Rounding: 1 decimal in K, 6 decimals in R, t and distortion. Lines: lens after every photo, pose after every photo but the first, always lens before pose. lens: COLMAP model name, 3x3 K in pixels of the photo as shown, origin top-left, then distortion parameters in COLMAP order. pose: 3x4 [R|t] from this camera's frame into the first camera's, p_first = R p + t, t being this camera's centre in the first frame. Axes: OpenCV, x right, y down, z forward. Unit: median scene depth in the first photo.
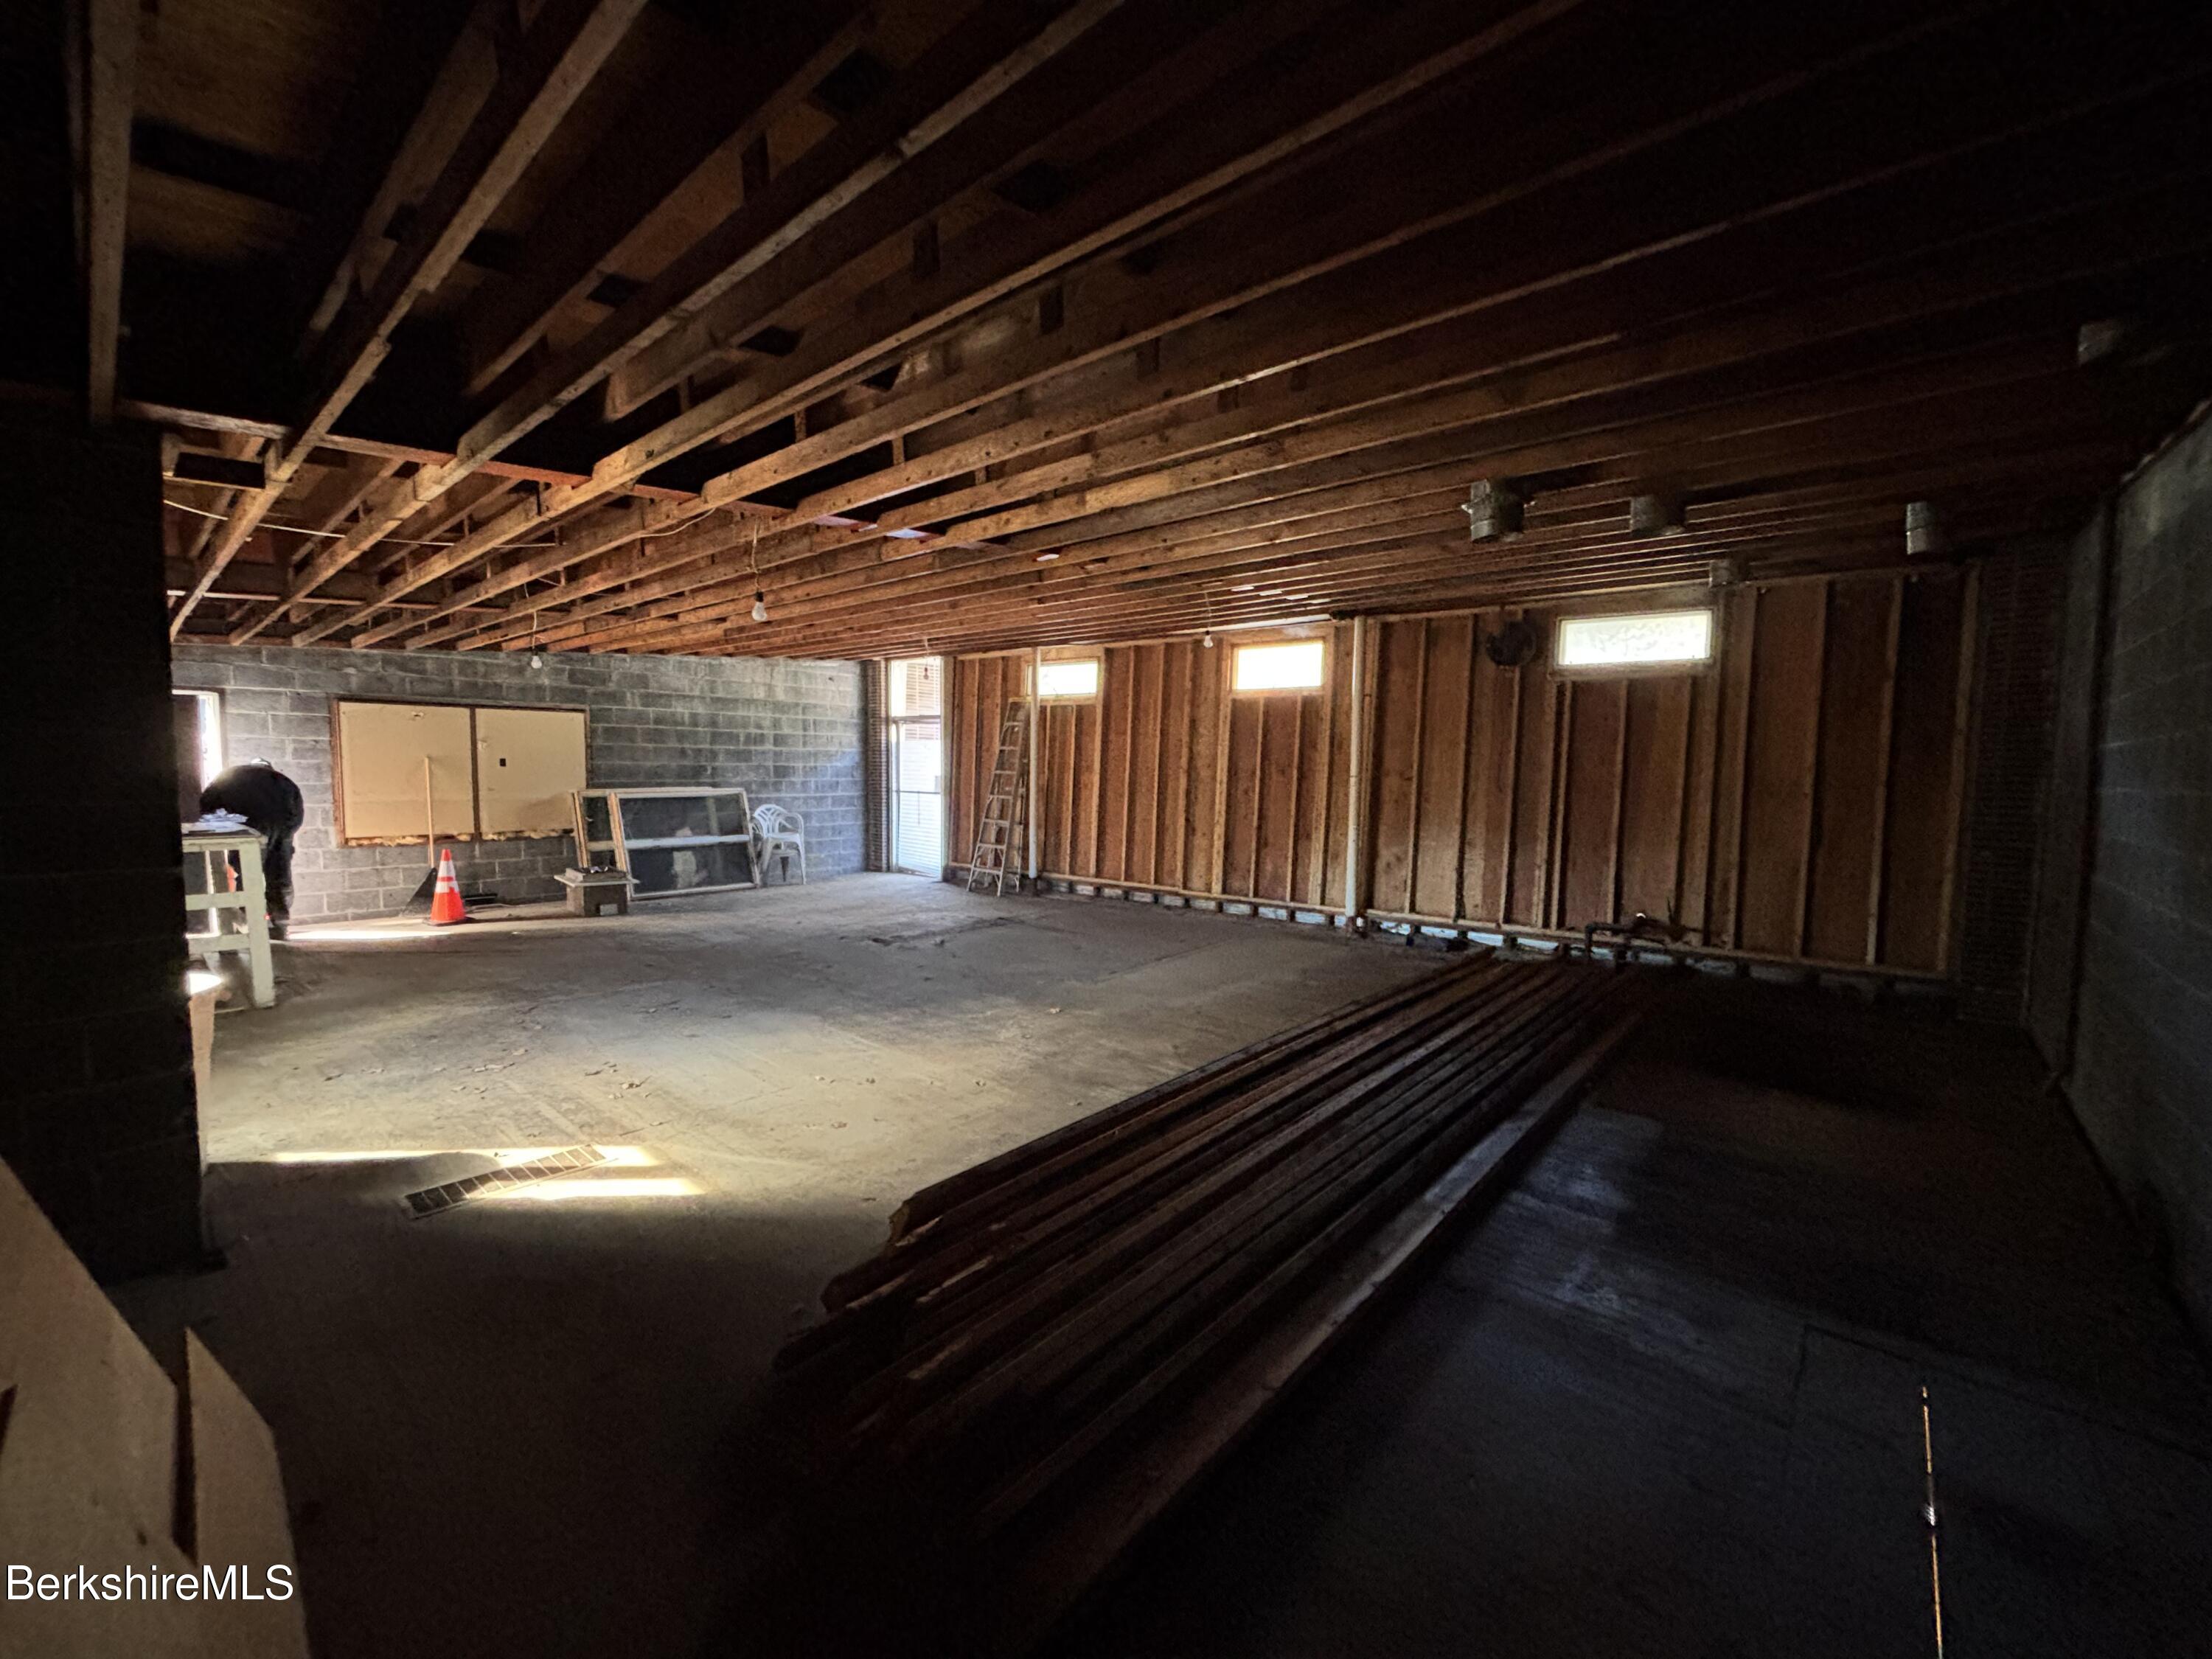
lens RADIAL K [[893.8, 0, 1106.0], [0, 893.8, 829.5], [0, 0, 1]] dist [-0.004944, -0.000142]
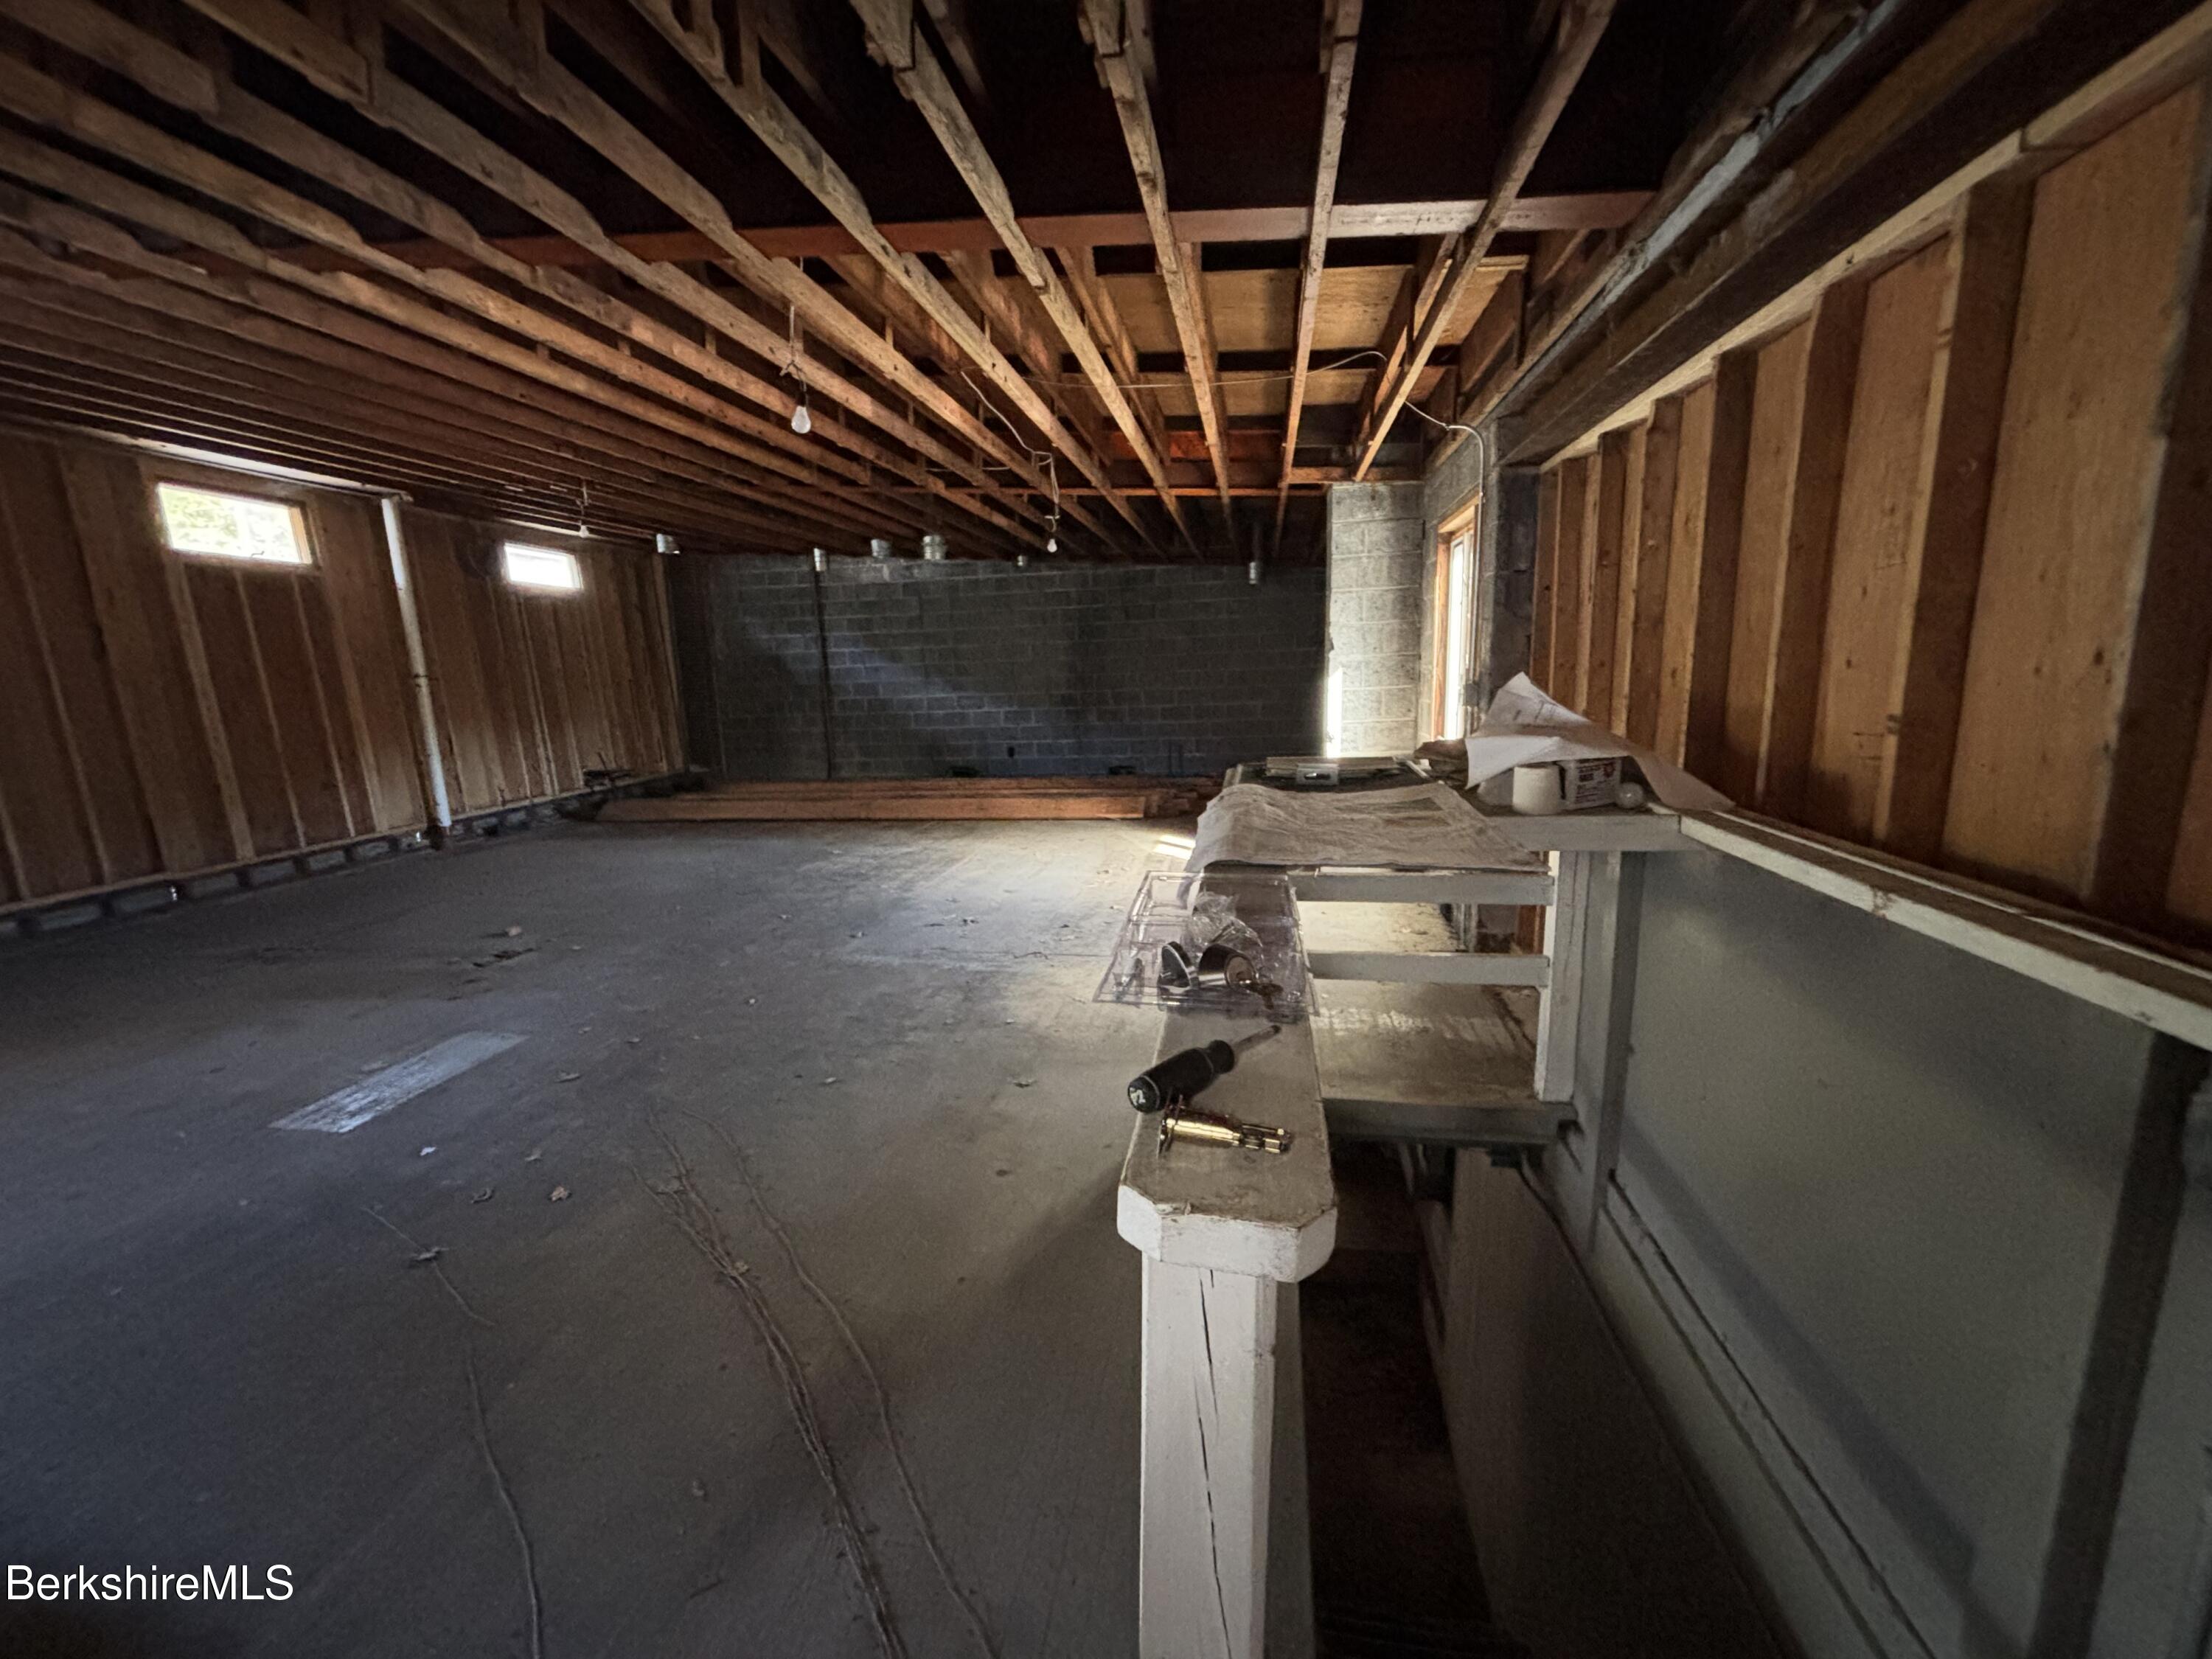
lens RADIAL K [[877.4, 0, 1107.2], [0, 877.4, 842.2], [0, 0, 1]] dist [0.012555, -0.000148]
pose [[-0.512415, -0.163478, 0.843034, -1.382492], [0.088032, 0.966541, 0.240935, -0.086724], [-0.854214, 0.197672, -0.480878, 1.334286]]
